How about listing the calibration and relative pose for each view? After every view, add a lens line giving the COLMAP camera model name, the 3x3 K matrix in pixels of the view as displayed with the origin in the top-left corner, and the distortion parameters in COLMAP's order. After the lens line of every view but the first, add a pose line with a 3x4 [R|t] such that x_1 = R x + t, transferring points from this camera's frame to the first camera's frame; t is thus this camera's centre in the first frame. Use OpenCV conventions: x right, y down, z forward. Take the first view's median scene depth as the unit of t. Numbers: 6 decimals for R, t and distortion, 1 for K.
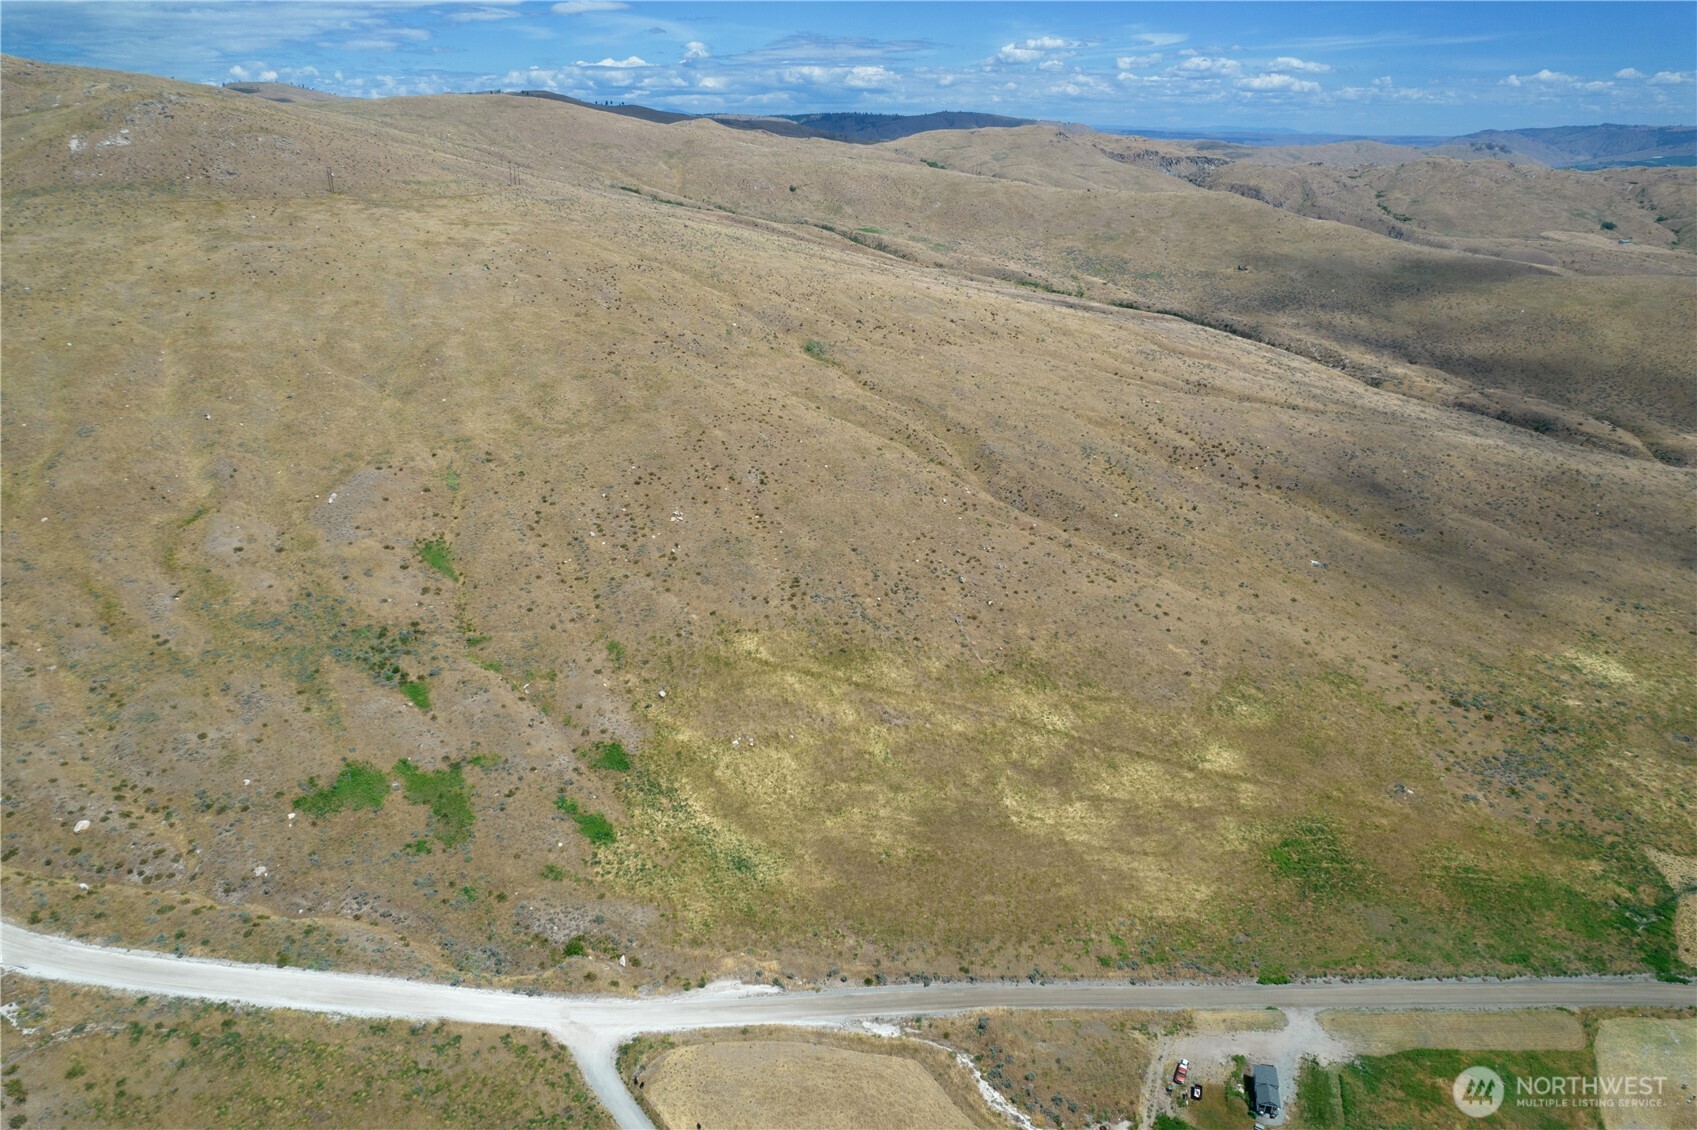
lens RADIAL K [[1079.4, 0, 846.0], [0, 1079.4, 563.7], [0, 0, 1]] dist [-0.076036, 0.070078]
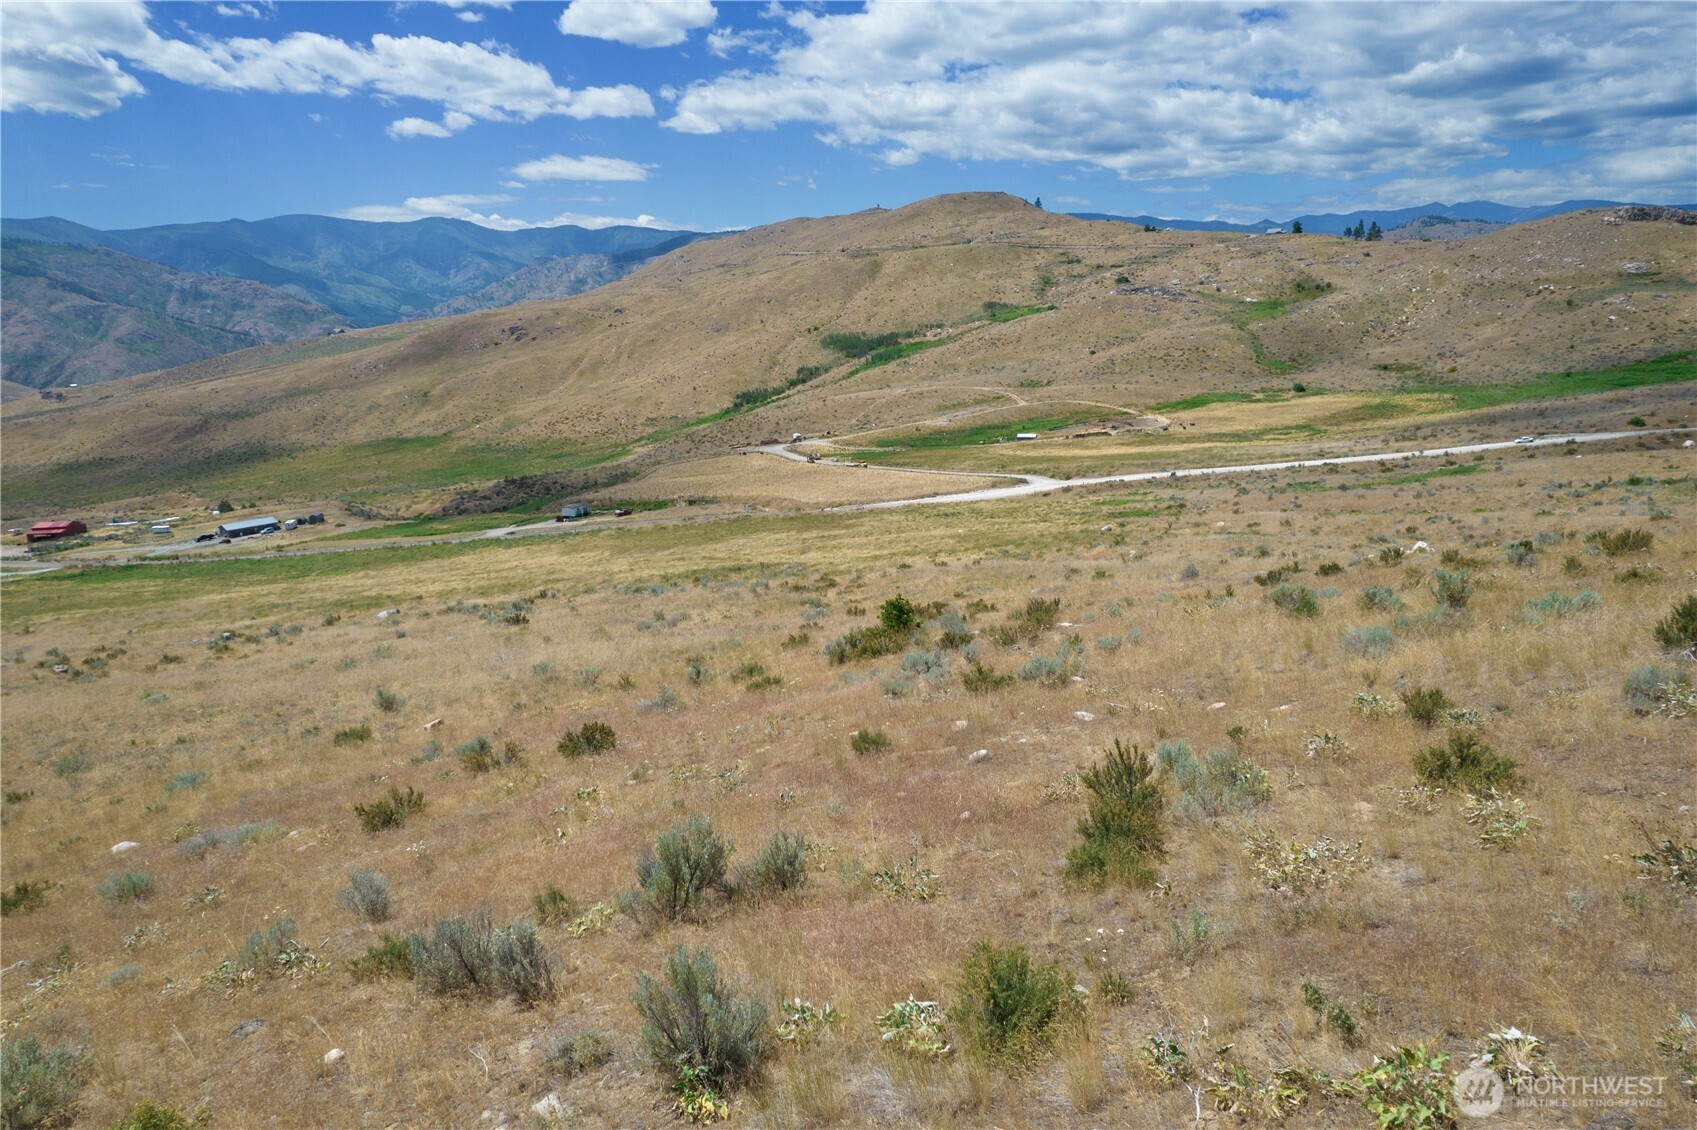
lens RADIAL K [[1079.4, 0, 842.3], [0, 1079.4, 573.9], [0, 0, 1]] dist [-0.076036, 0.070078]
pose [[-0.989964, -0.013625, 0.140659, -0.128810], [0.073872, 0.798626, 0.597276, -0.212918], [-0.120472, 0.601673, -0.789605, 1.611992]]
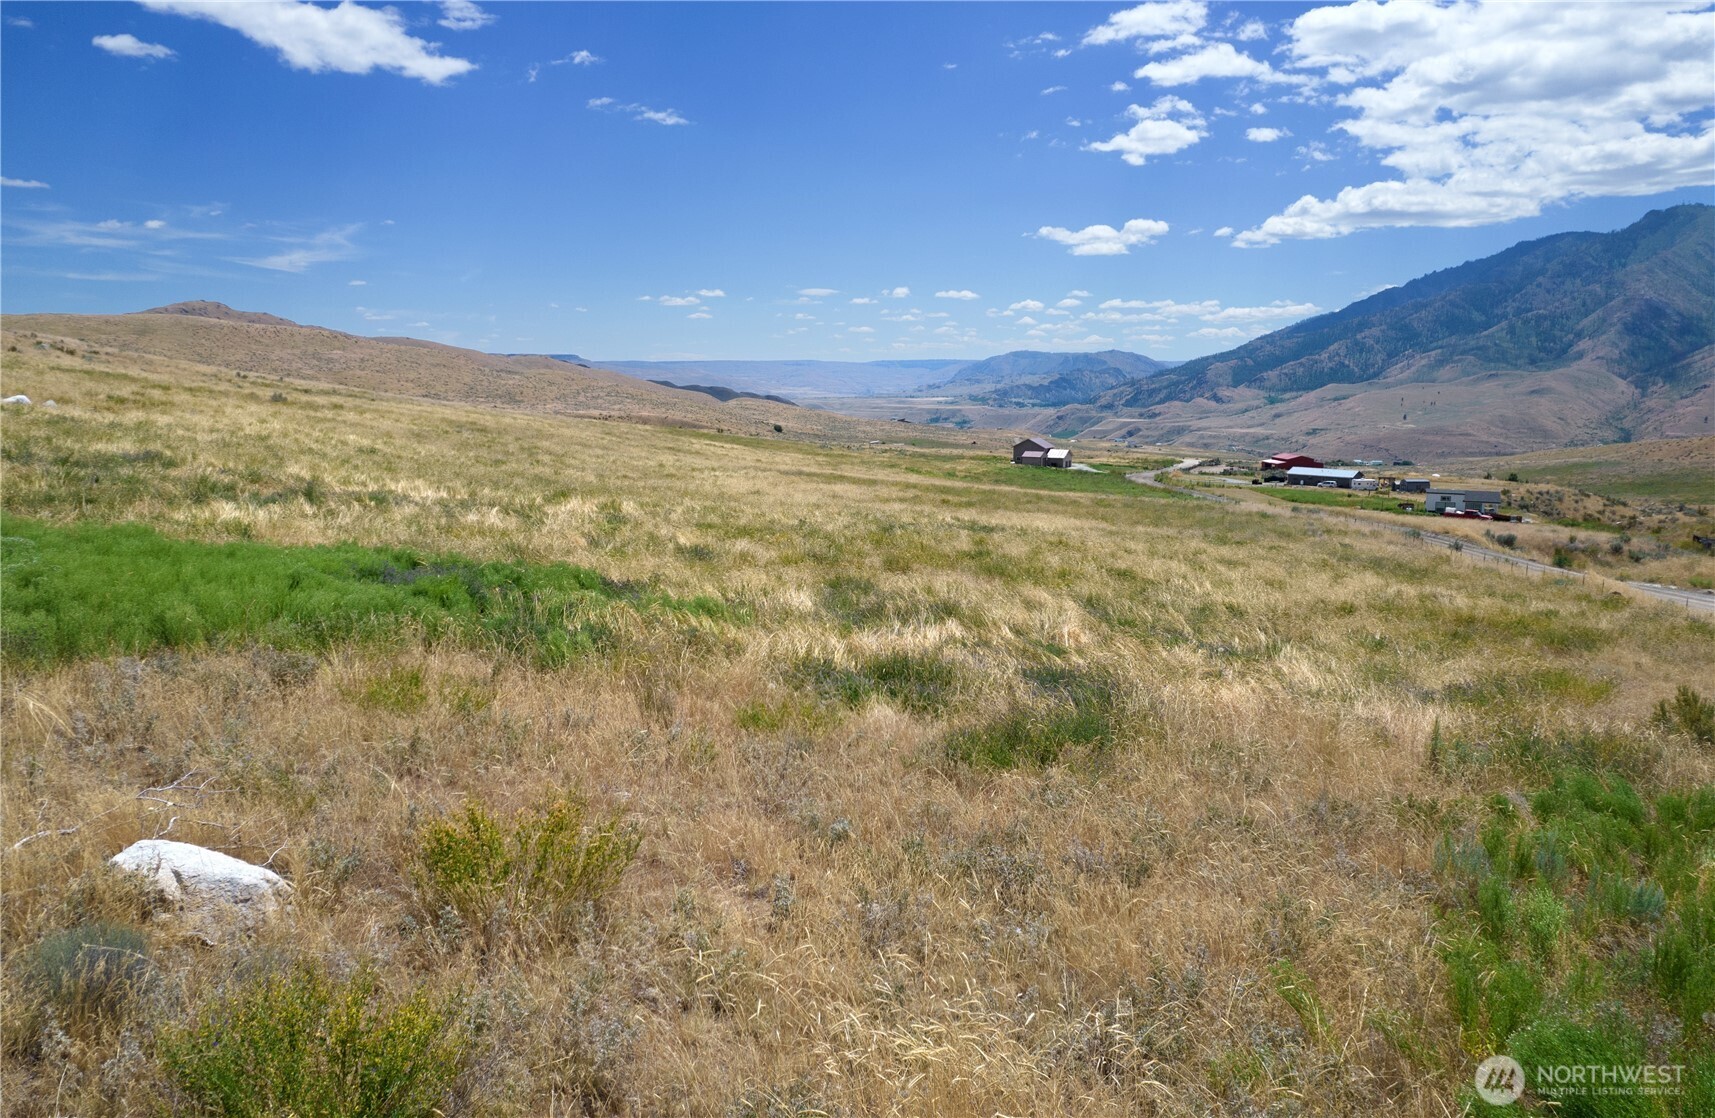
lens RADIAL K [[1107.7, 0, 859.8], [0, 1107.7, 546.0], [0, 0, 1]] dist [-0.077436, 0.071805]
pose [[0.175954, -0.156169, 0.971932, -0.262661], [0.382585, 0.920566, 0.078654, 0.236768], [-0.907011, 0.358007, 0.221725, 0.894344]]
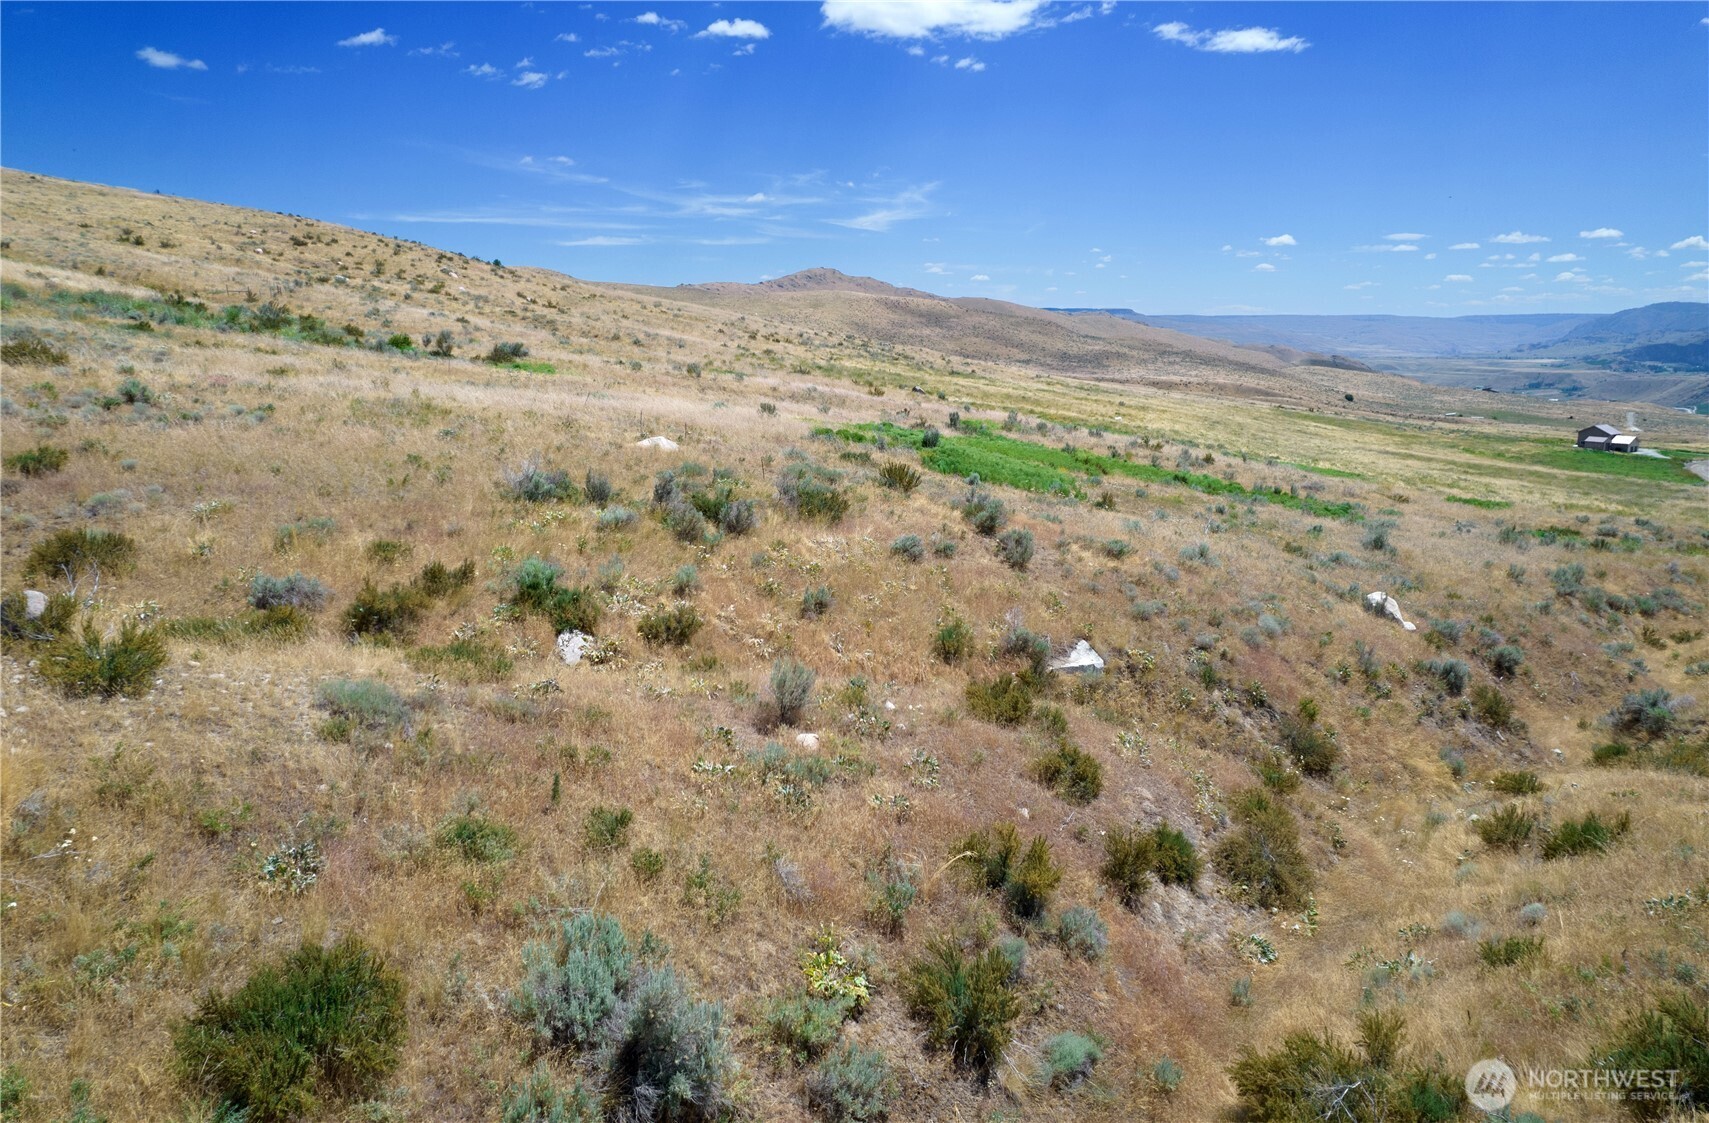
lens RADIAL K [[1106.6, 0, 852.1], [0, 1106.6, 561.8], [0, 0, 1]] dist [-0.059420, 0.050552]
pose [[0.617736, -0.168951, 0.768022, -0.640341], [0.308806, 0.950312, -0.039328, 0.224676], [-0.723216, 0.261464, 0.639214, 0.809860]]
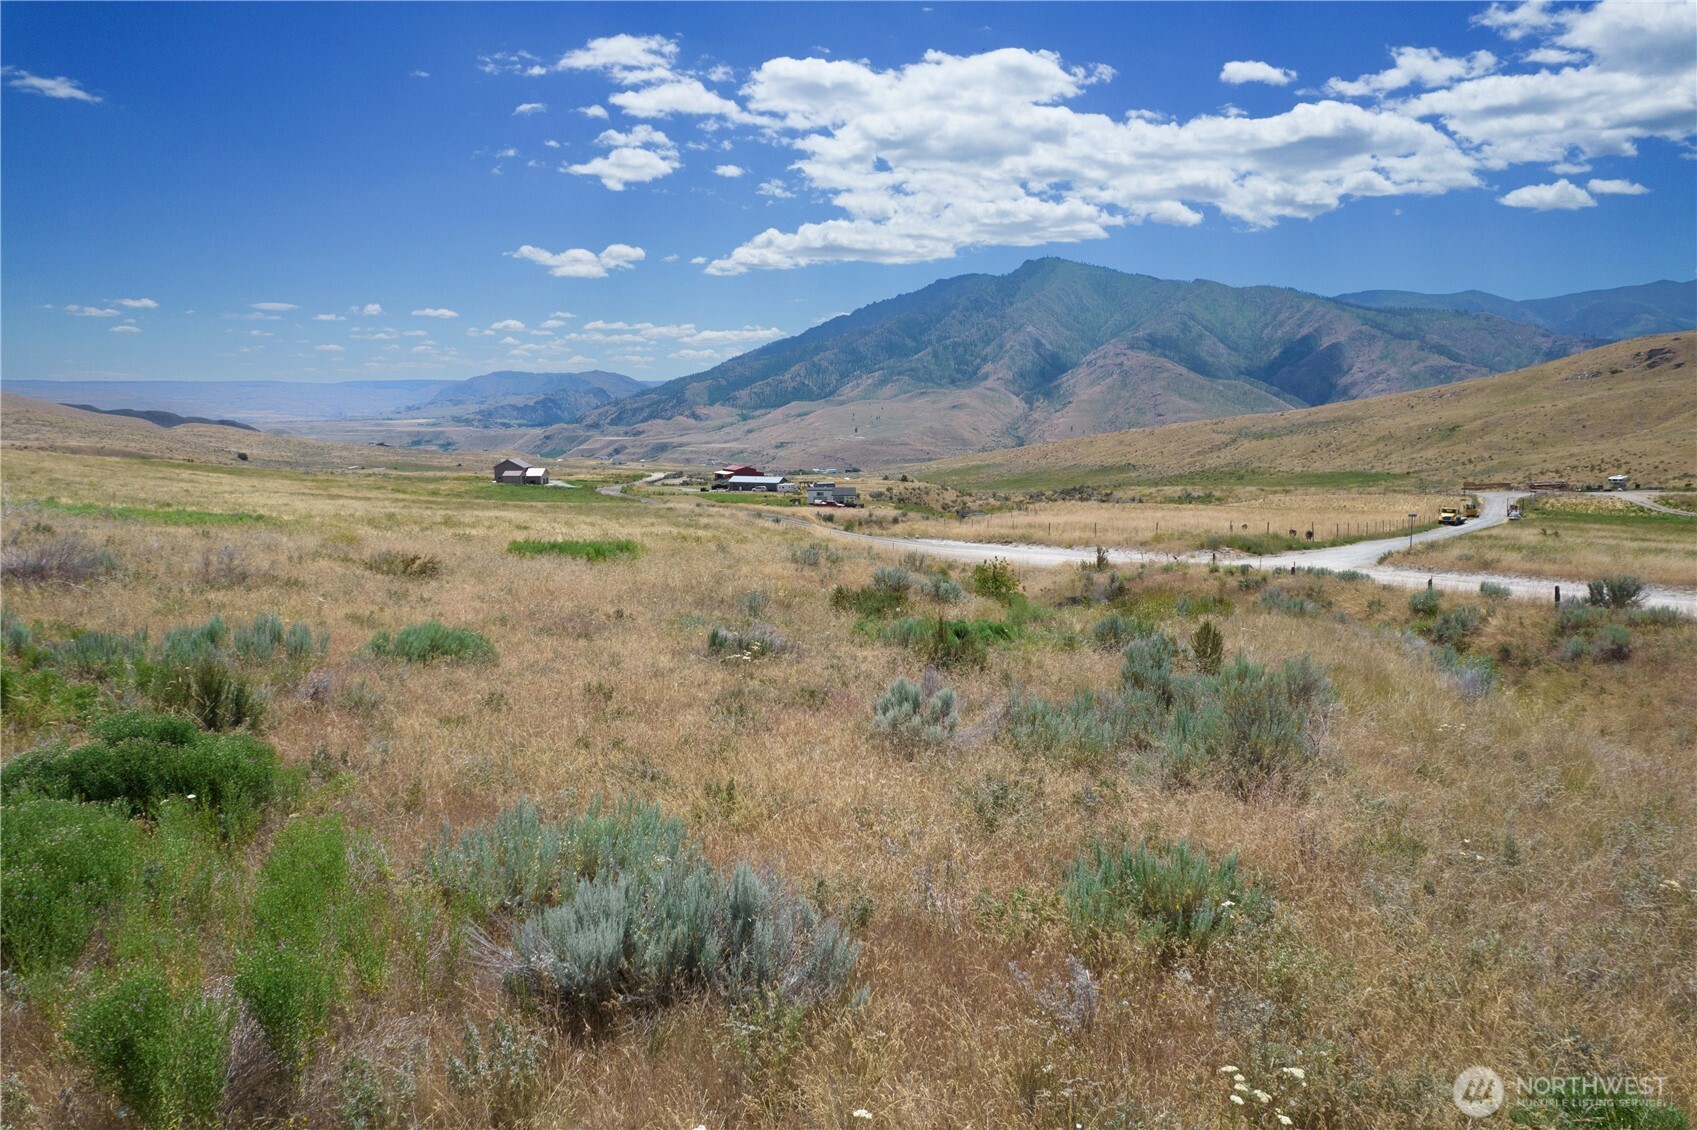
lens RADIAL K [[1079.4, 0, 846.6], [0, 1079.4, 552.5], [0, 0, 1]] dist [-0.076036, 0.070078]
pose [[-0.268435, -0.145410, 0.952260, -0.380960], [0.371530, 0.896430, 0.241617, 0.234698], [-0.888768, 0.418652, -0.186609, 0.879338]]
